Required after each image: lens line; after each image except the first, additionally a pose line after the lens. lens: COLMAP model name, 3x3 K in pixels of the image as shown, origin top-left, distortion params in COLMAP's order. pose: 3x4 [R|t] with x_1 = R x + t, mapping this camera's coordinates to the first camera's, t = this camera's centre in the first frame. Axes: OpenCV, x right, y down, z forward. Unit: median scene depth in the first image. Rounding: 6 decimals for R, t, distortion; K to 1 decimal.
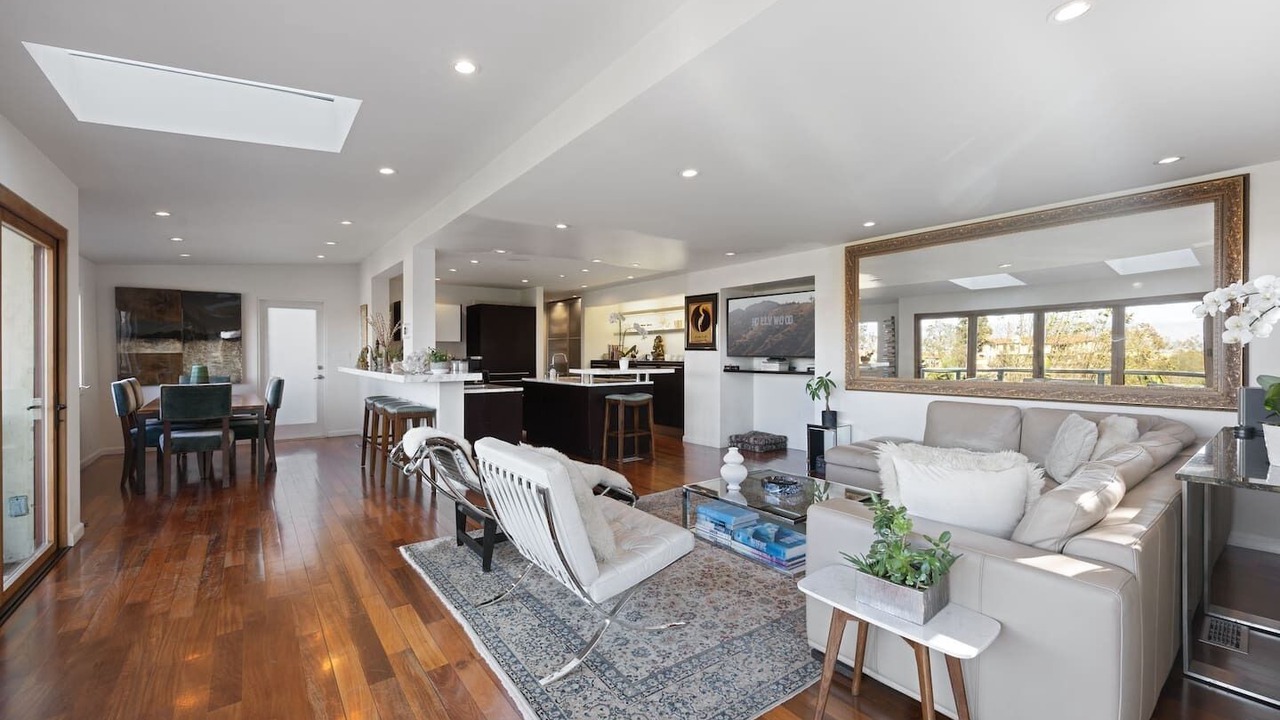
lens RADIAL K [[514.0, 0, 640.0], [0, 514.0, 360.0], [0, 0, 1]] dist [0.000478, 0.000019]
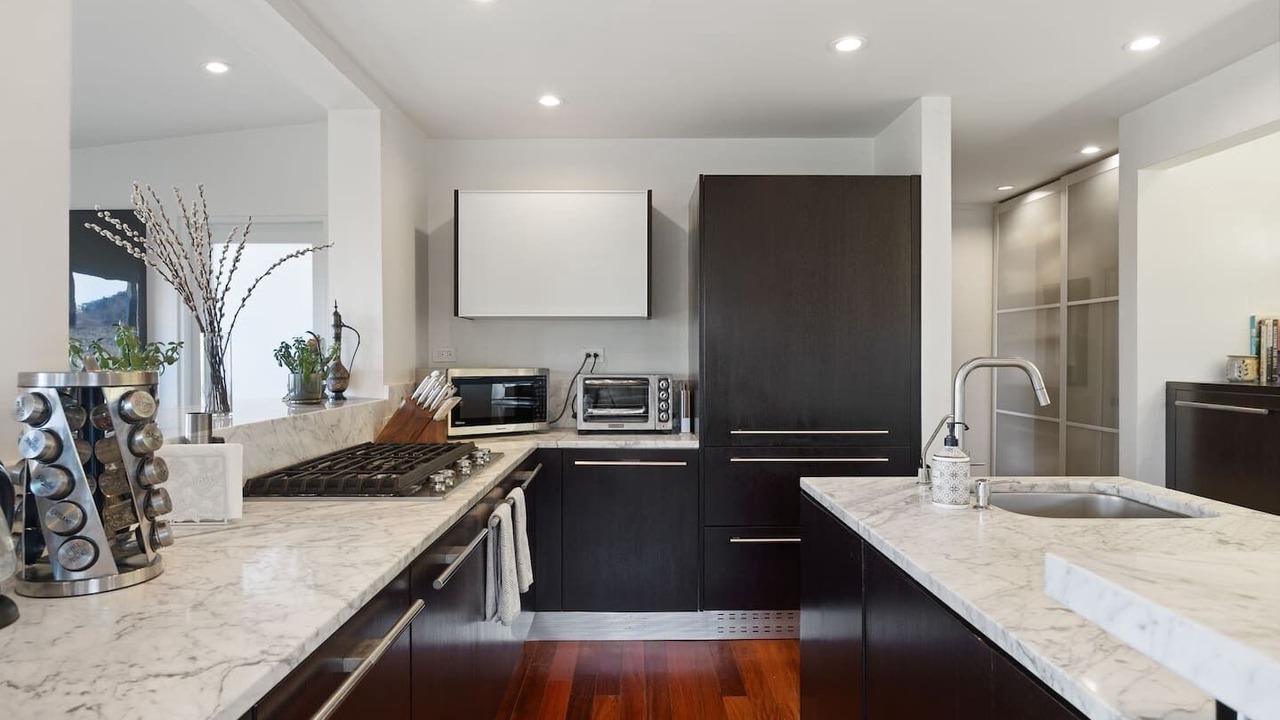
lens RADIAL K [[758.7, 0, 640.0], [0, 758.7, 360.0], [0, 0, 1]] dist [-0.001513, -0.001407]
pose [[0.792036, 0.004248, -0.610460, -0.080953], [-0.005832, 0.999983, -0.000607, -0.009680], [0.610447, 0.004041, 0.792047, 0.610439]]
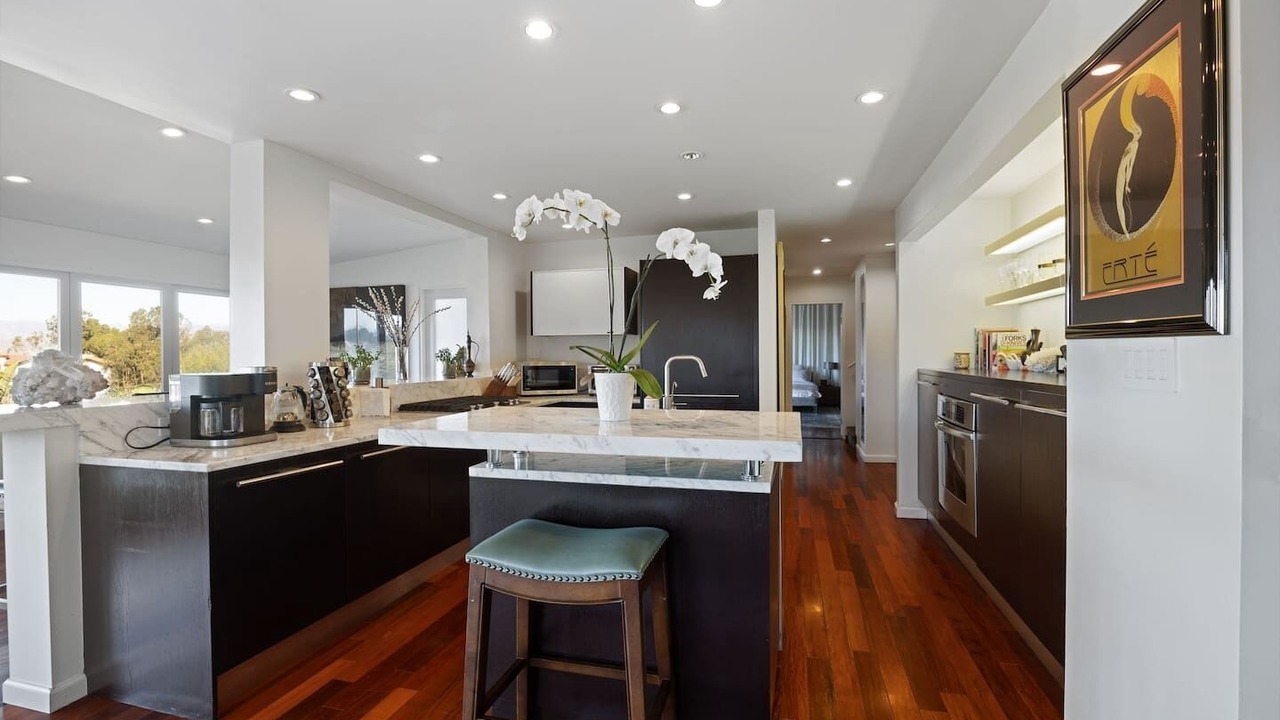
lens RADIAL K [[564.5, 0, 640.0], [0, 564.5, 360.0], [0, 0, 1]] dist [-0.002513, -0.000833]
pose [[0.600975, 0.005554, -0.799249, 0.139261], [-0.000578, 0.999979, 0.006514, -0.010702], [0.799268, -0.003452, 0.600965, 0.604670]]
